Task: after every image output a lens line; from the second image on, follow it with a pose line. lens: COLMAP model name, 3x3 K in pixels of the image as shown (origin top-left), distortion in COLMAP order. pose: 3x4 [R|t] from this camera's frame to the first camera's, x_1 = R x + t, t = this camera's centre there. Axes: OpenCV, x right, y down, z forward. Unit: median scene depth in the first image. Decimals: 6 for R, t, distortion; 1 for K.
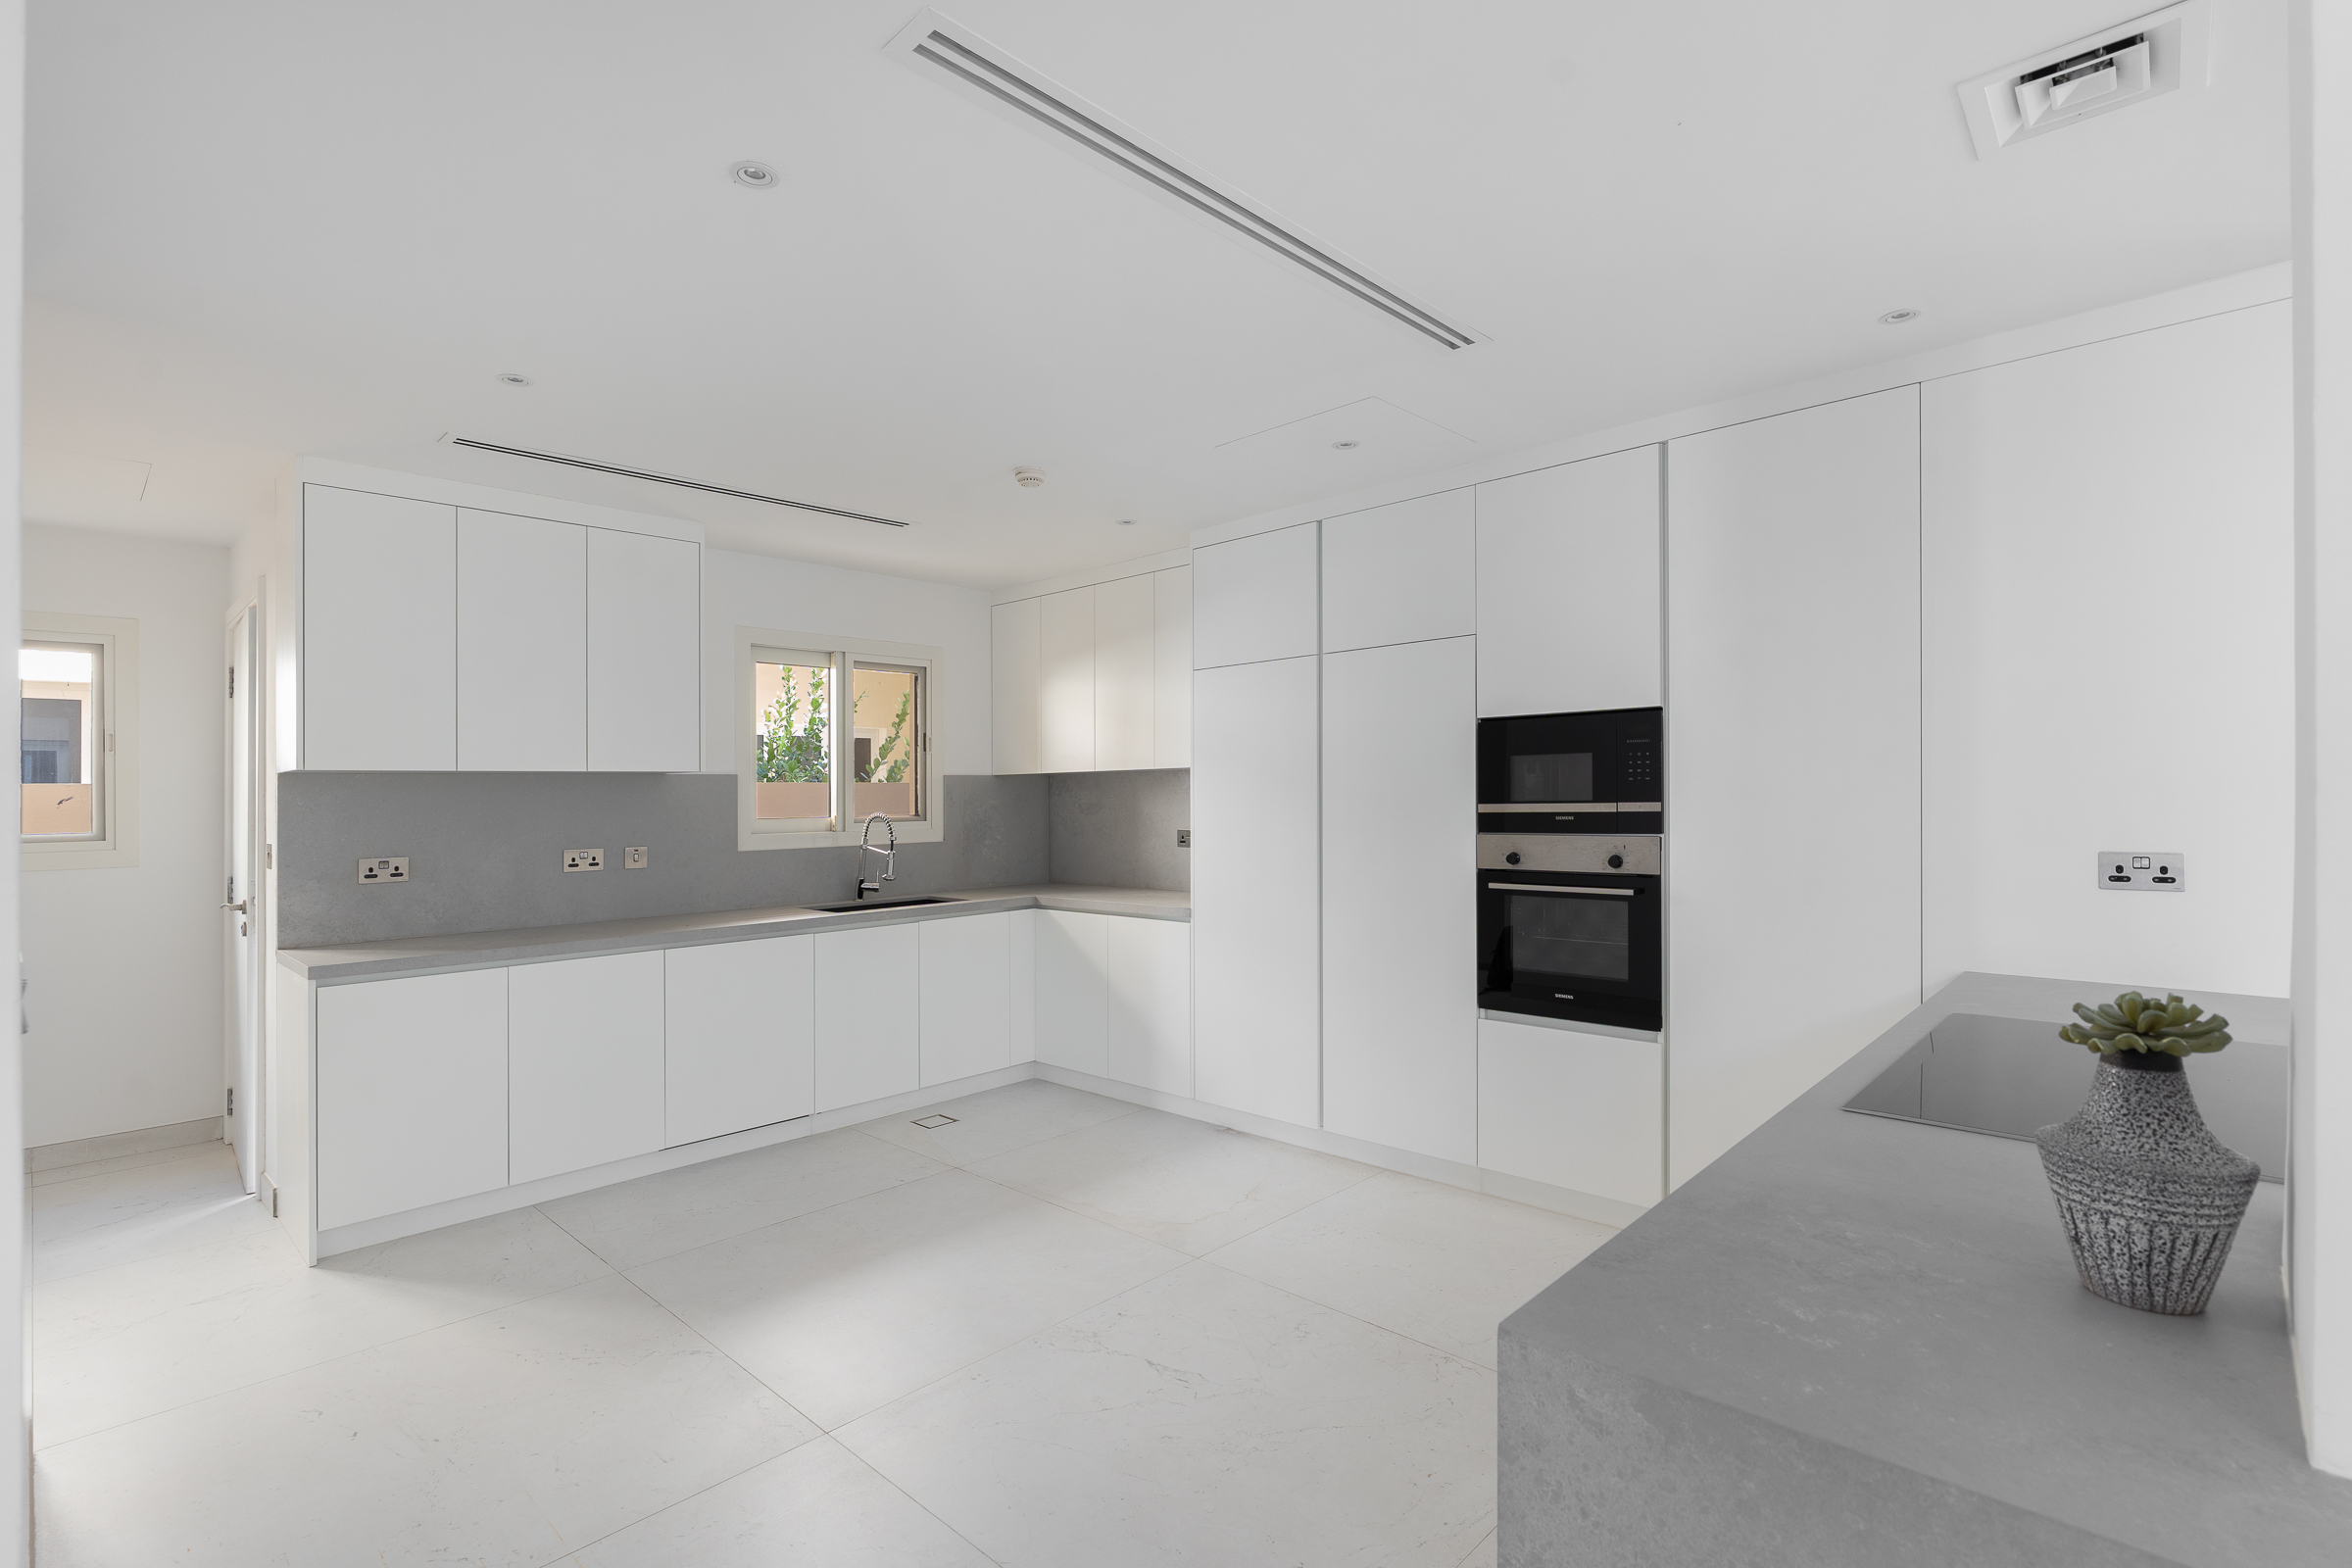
lens RADIAL K [[1078.8, 0, 1194.6], [0, 1078.8, 793.1], [0, 0, 1]] dist [-0.003314, 0.002758]
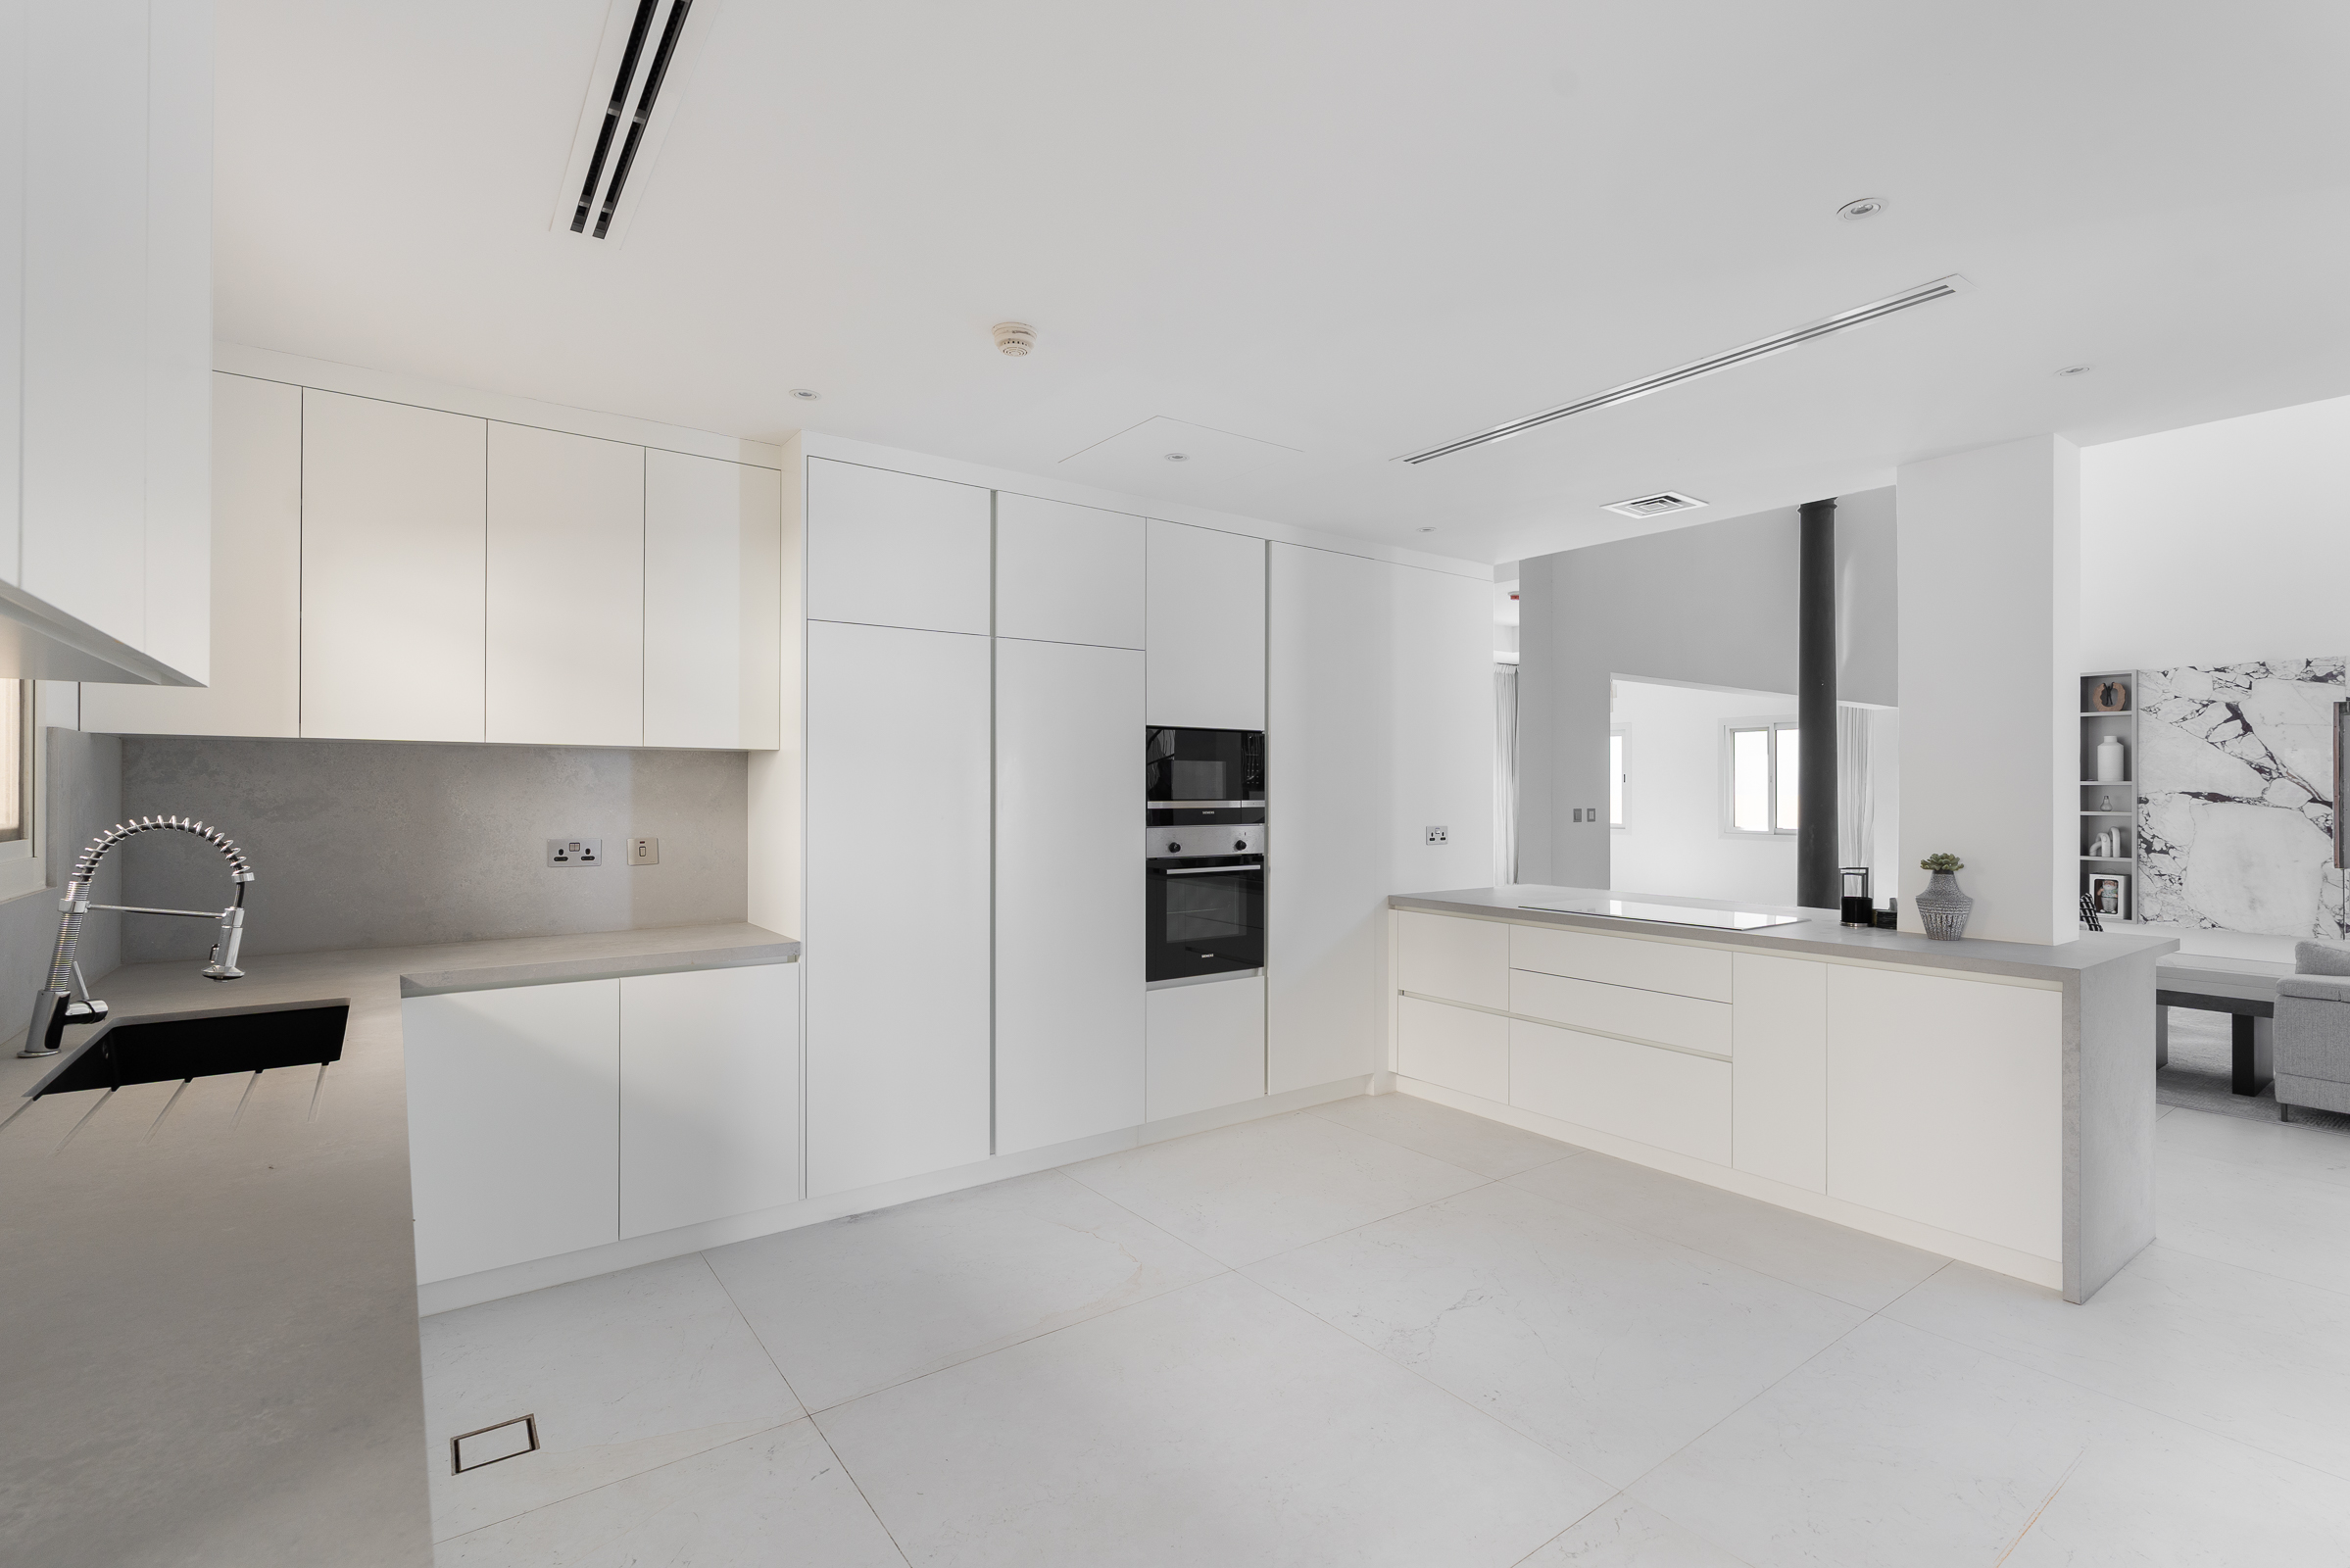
lens RADIAL K [[1077.9, 0, 1181.2], [0, 1077.9, 788.1], [0, 0, 1]] dist [-0.003314, 0.002758]
pose [[0.186656, 0.008853, 0.982385, -0.876665], [-0.014384, 0.999877, -0.006277, 0.002741], [-0.982320, -0.012959, 0.186761, 0.790912]]
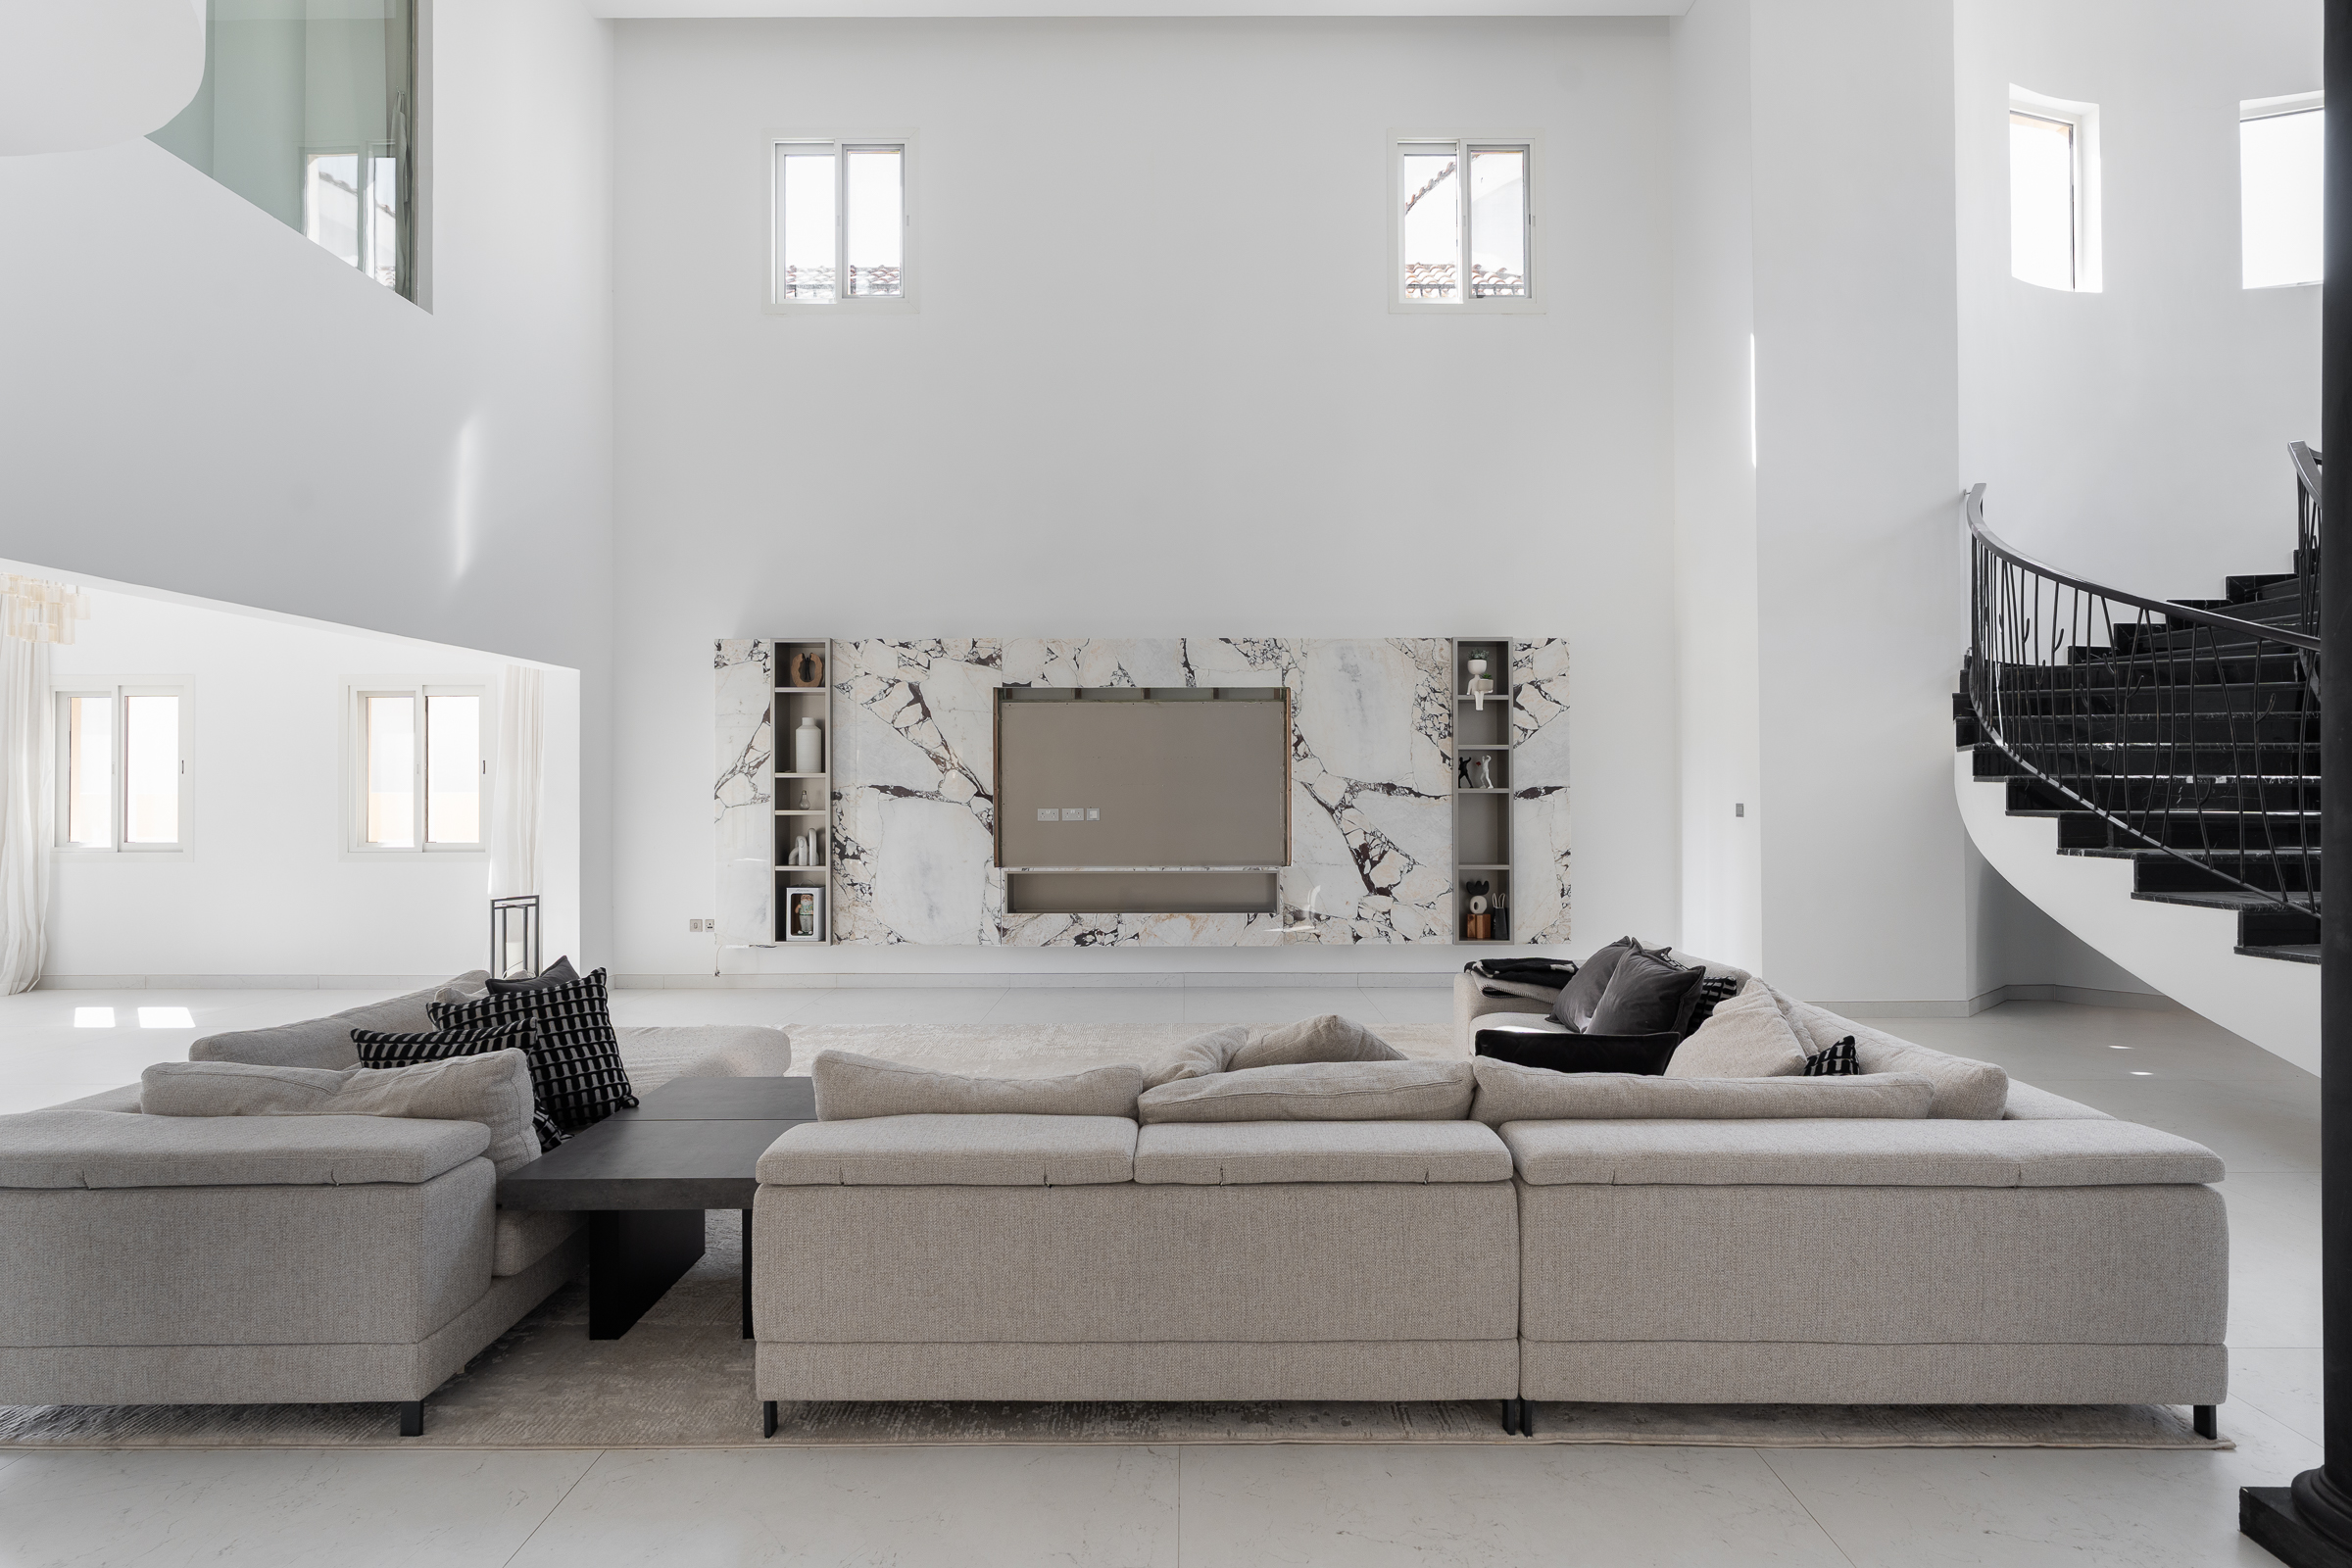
lens RADIAL K [[1078.8, 0, 1183.3], [0, 1078.8, 783.5], [0, 0, 1]] dist [-0.003314, 0.002758]
pose [[-0.675098, 0.014504, 0.737585, -0.559800], [-0.000121, 0.999805, -0.019771, 0.001893], [-0.737728, -0.013436, -0.674965, 0.499090]]
